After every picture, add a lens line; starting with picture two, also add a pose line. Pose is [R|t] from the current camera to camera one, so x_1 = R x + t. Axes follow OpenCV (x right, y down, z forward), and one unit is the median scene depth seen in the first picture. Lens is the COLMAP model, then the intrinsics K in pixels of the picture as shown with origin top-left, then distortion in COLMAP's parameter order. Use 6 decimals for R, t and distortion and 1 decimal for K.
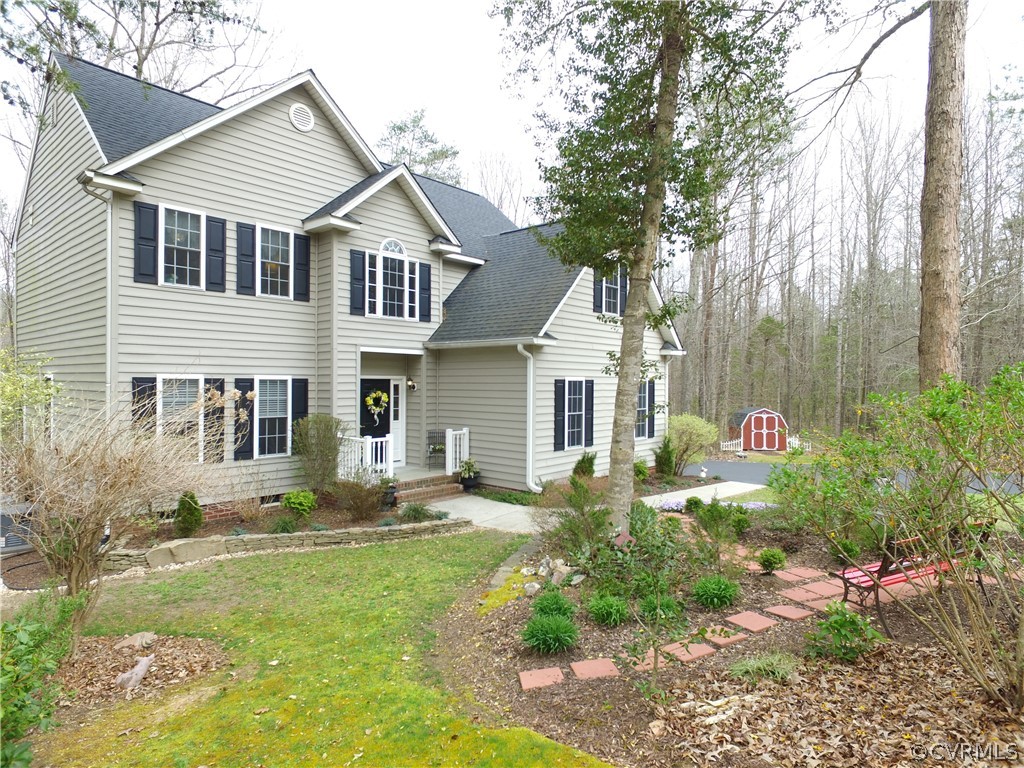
lens RADIAL K [[599.3, 0, 515.5], [0, 599.3, 383.9], [0, 0, 1]] dist [-0.000675, -0.001095]
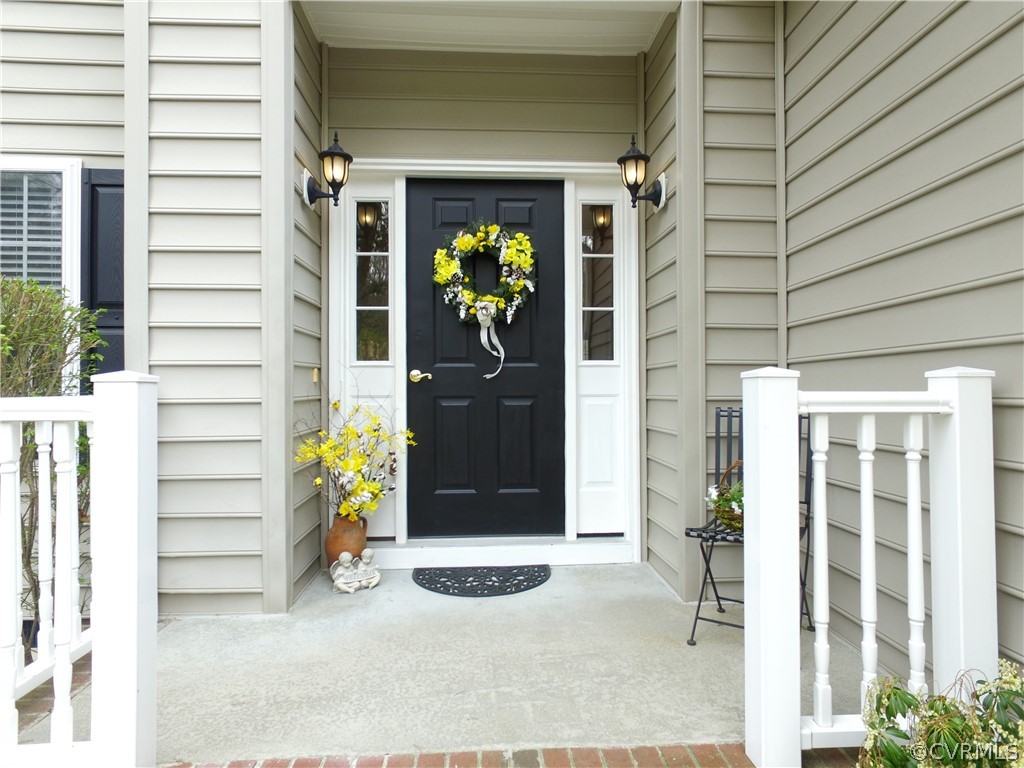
lens RADIAL K [[599.3, 0, 514.3], [0, 599.3, 384.0], [0, 0, 1]] dist [-0.000675, -0.001095]
pose [[0.698552, -0.018815, -0.715312, -0.060499], [0.004079, 0.999743, -0.022313, 0.080501], [0.715548, 0.012669, 0.698449, 0.869822]]
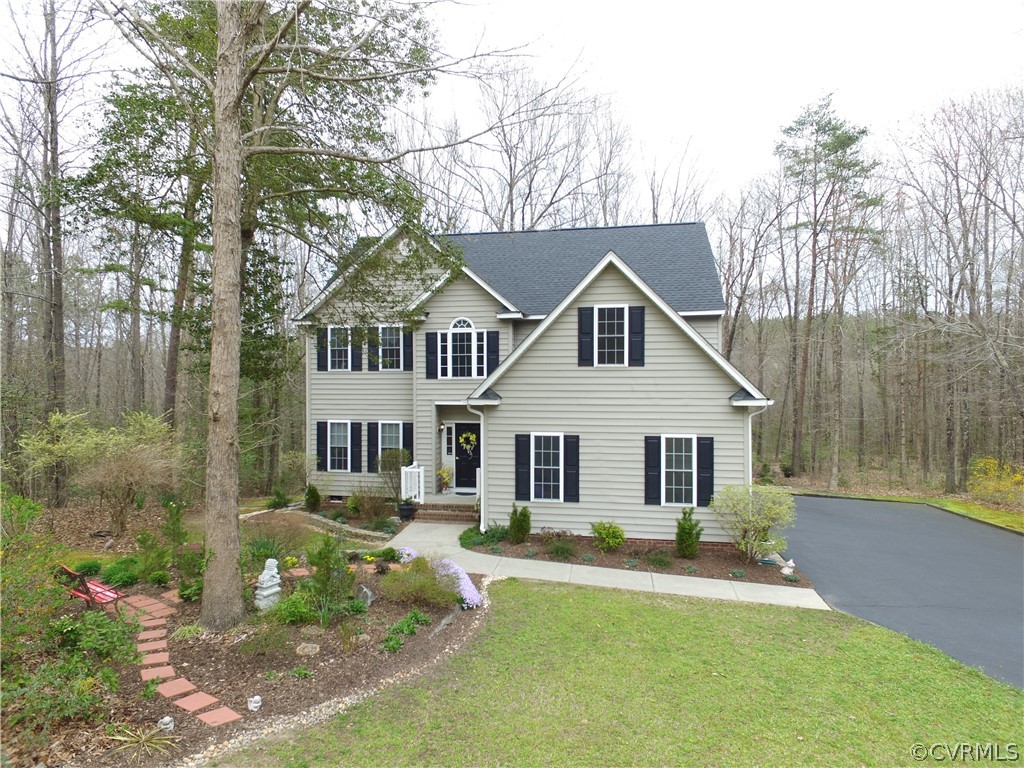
lens RADIAL K [[599.3, 0, 508.4], [0, 599.3, 383.3], [0, 0, 1]] dist [-0.000675, -0.001095]
pose [[0.504038, -0.002898, -0.863677, 0.971594], [-0.000004, 0.999994, -0.003358, -0.093880], [0.863682, 0.001696, 0.504035, 0.426087]]
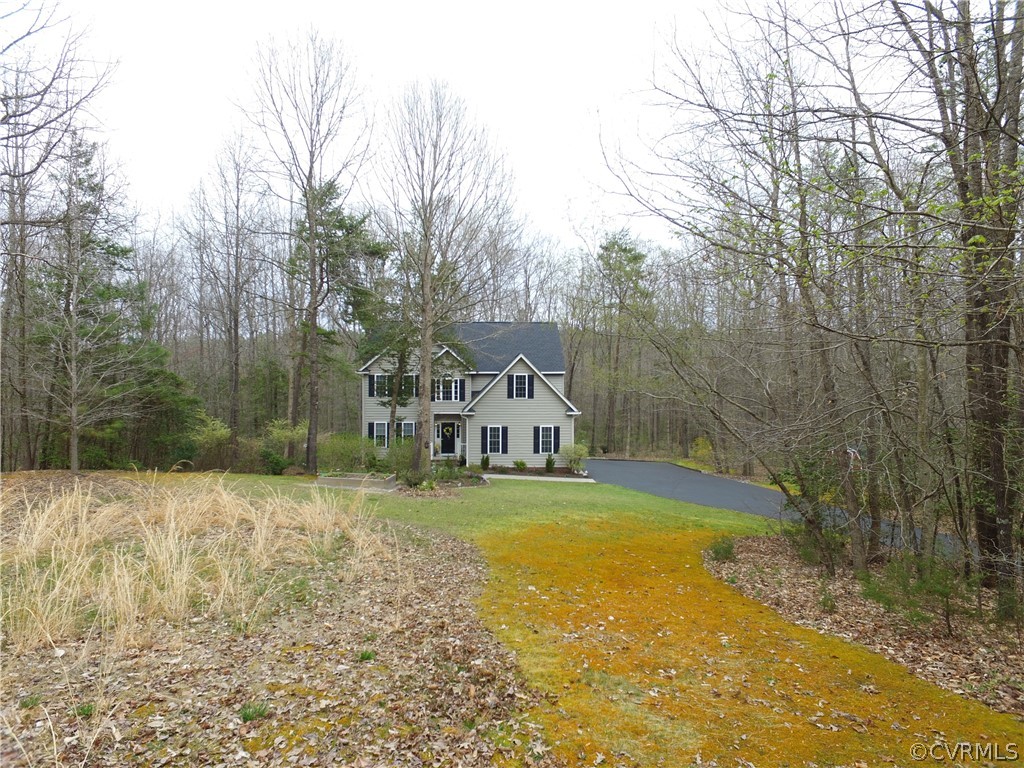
lens RADIAL K [[599.3, 0, 511.3], [0, 599.3, 382.1], [0, 0, 1]] dist [-0.000675, -0.001095]
pose [[0.696030, -0.001425, -0.718012, 1.980864], [-0.001865, 0.999991, -0.003792, -0.186928], [0.718011, 0.003978, 0.696021, -0.712027]]
